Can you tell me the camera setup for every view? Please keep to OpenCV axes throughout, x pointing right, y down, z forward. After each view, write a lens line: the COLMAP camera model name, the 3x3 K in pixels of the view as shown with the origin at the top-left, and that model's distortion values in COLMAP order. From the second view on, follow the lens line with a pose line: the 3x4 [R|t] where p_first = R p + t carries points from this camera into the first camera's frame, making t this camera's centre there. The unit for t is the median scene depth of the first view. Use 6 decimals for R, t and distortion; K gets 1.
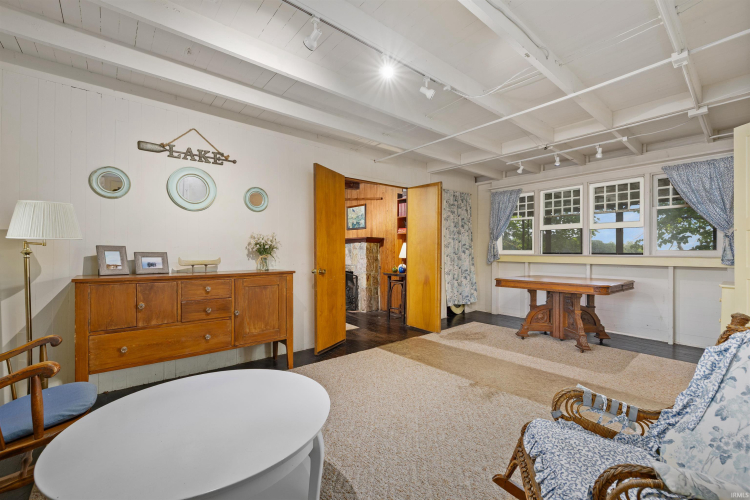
lens RADIAL K [[312.2, 0, 373.9], [0, 312.2, 250.3], [0, 0, 1]] dist [-0.002065, -0.000519]
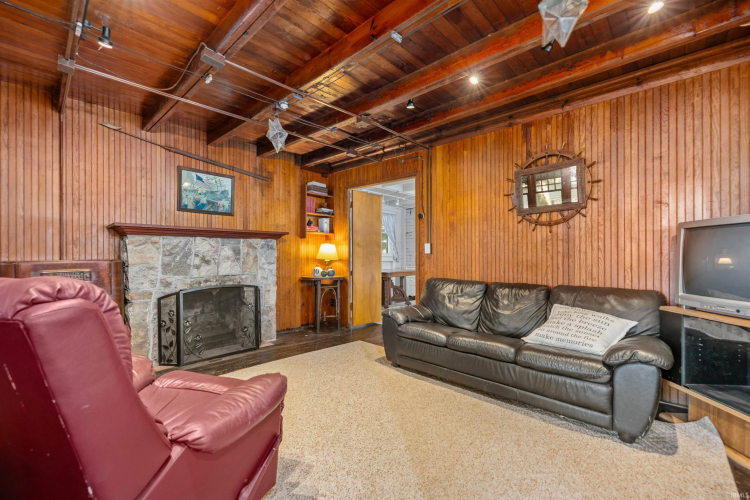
lens RADIAL K [[312.2, 0, 375.2], [0, 312.2, 256.2], [0, 0, 1]] dist [-0.002065, -0.000519]
pose [[-0.115373, 0.001087, 0.993322, -0.679381], [-0.002315, 0.999996, -0.001363, 0.012684], [-0.993320, -0.002457, -0.115370, 0.774544]]
